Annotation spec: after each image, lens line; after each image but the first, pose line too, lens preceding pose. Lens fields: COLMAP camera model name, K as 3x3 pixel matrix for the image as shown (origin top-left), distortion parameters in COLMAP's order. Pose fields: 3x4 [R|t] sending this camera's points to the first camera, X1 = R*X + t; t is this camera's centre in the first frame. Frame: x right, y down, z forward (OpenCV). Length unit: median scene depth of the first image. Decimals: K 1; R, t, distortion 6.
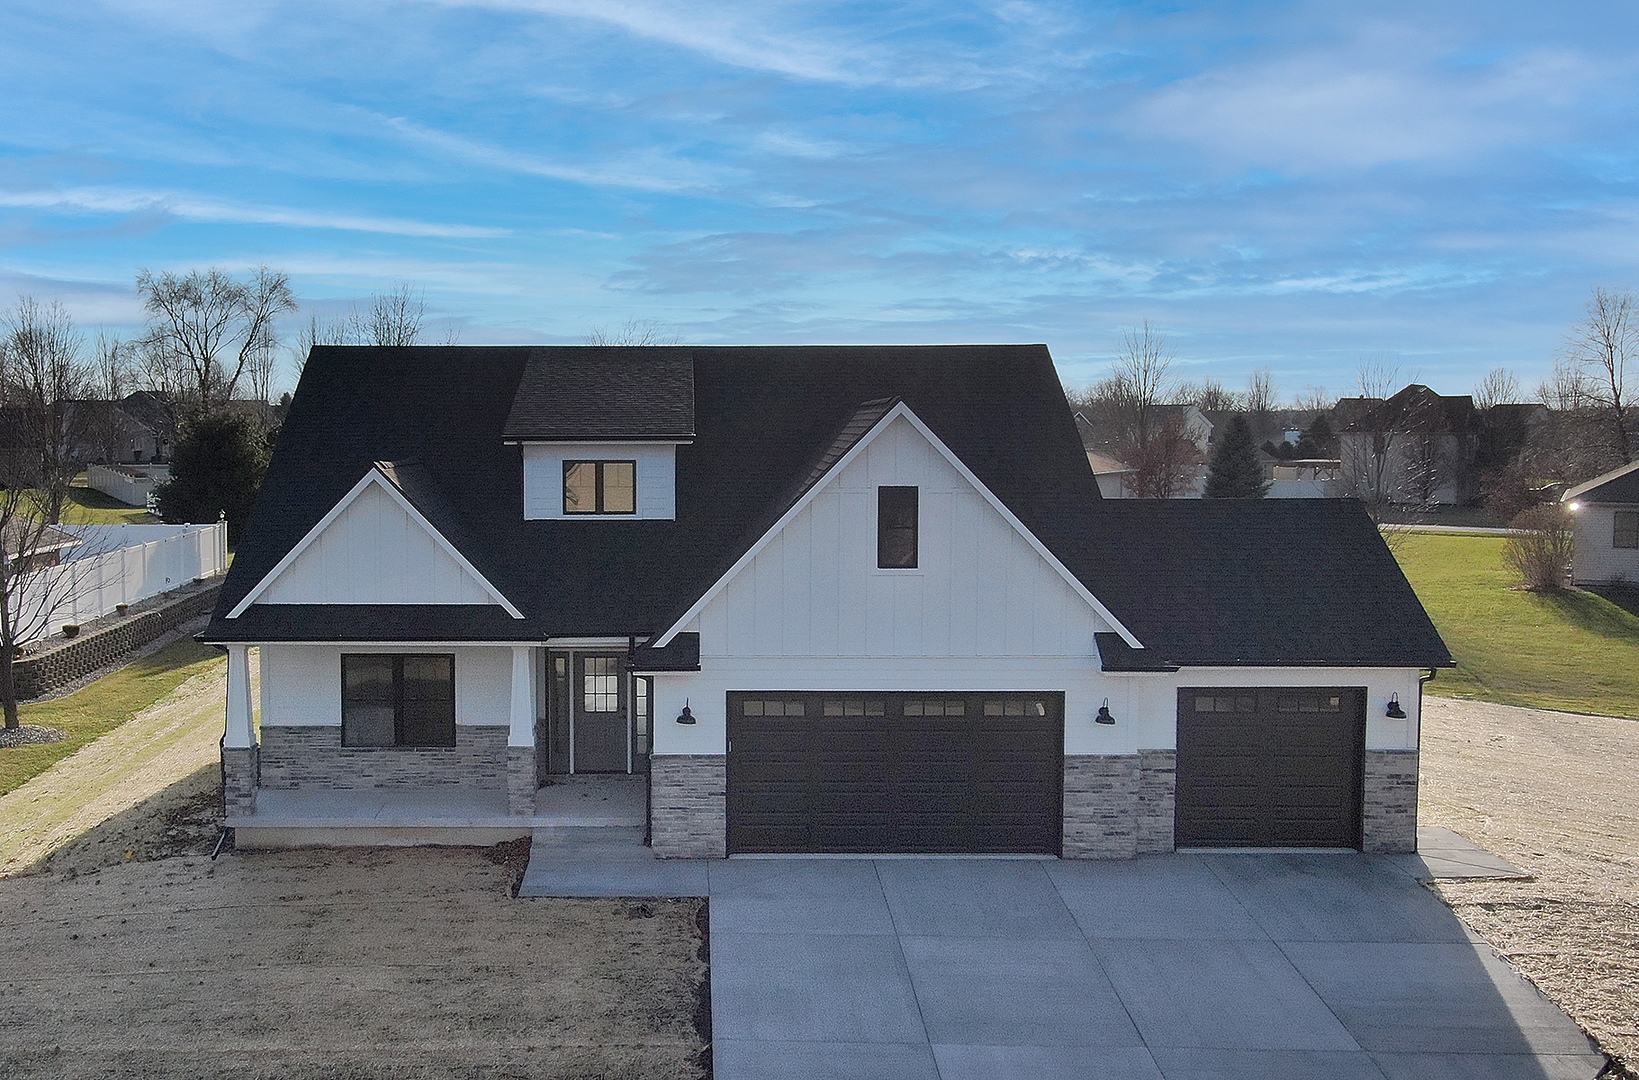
lens RADIAL K [[1533.6, 0, 813.6], [0, 1533.6, 596.7], [0, 0, 1]] dist [0.013407, 0.014078]
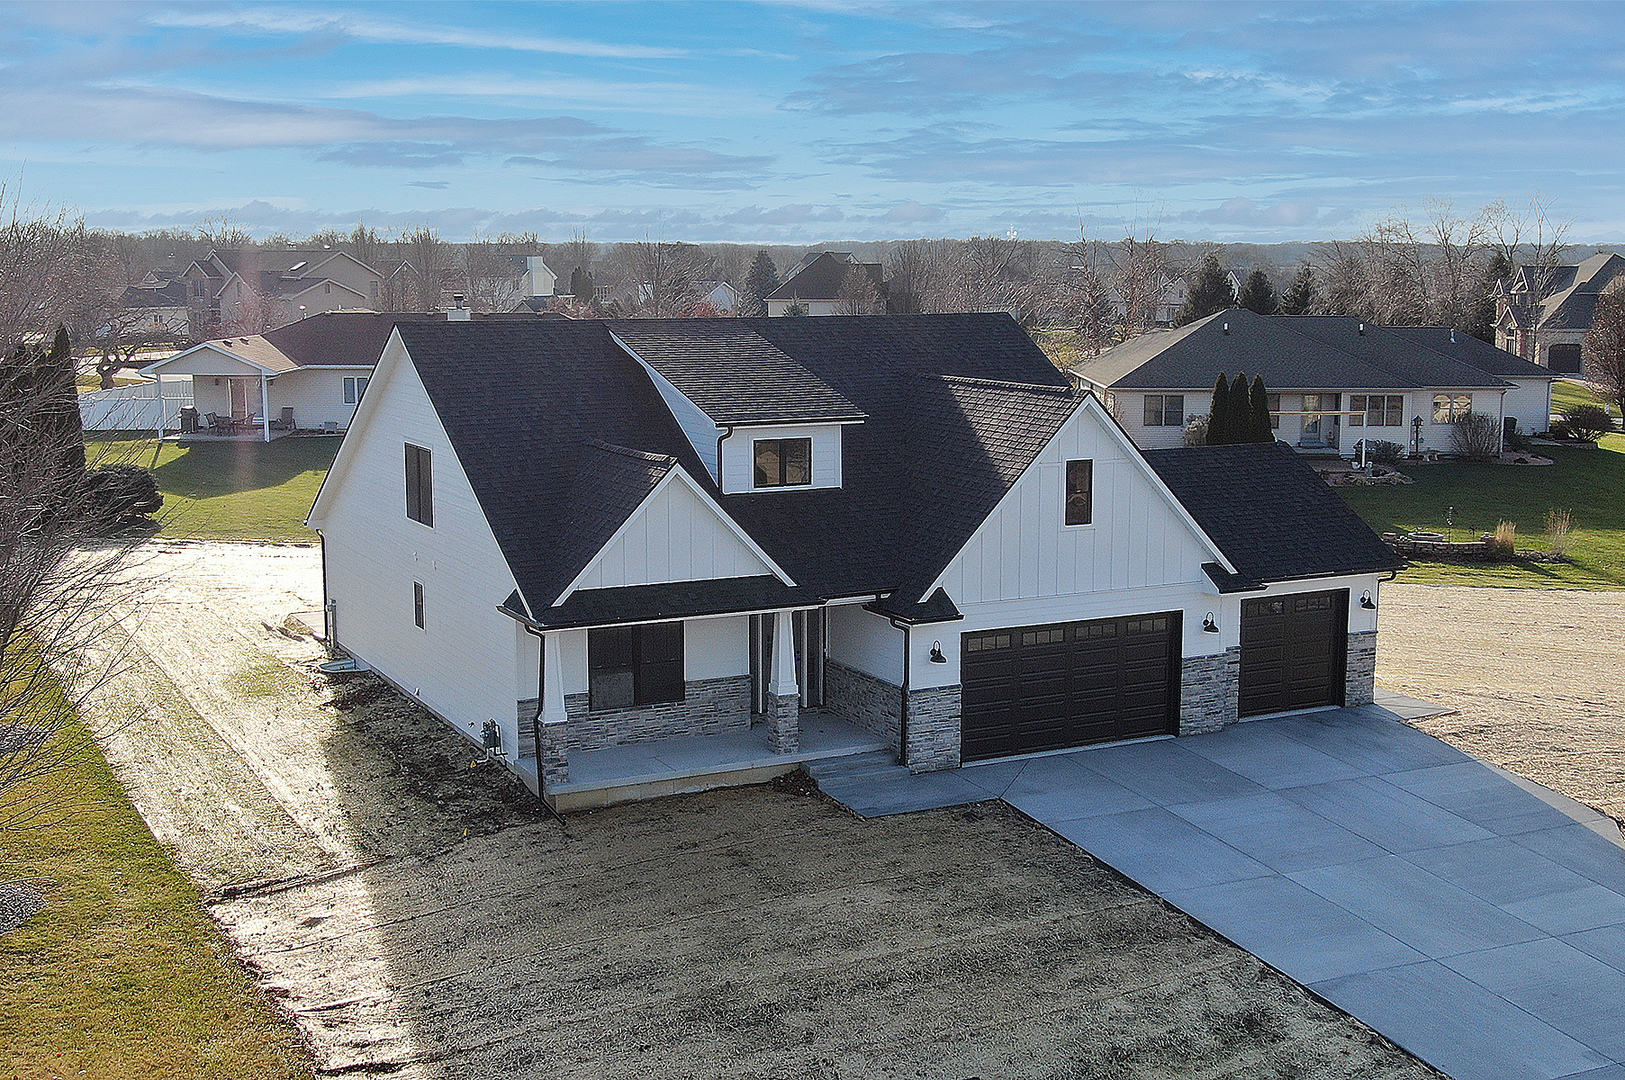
lens RADIAL K [[1677.7, 0, 812.5], [0, 1677.7, 540.0], [0, 0, 1]] dist [0.004134, 0.010869]
pose [[0.904575, -0.065368, 0.421274, -0.717570], [0.042178, 0.997049, 0.064144, -0.102595], [-0.424224, -0.040254, 0.904662, -0.159709]]
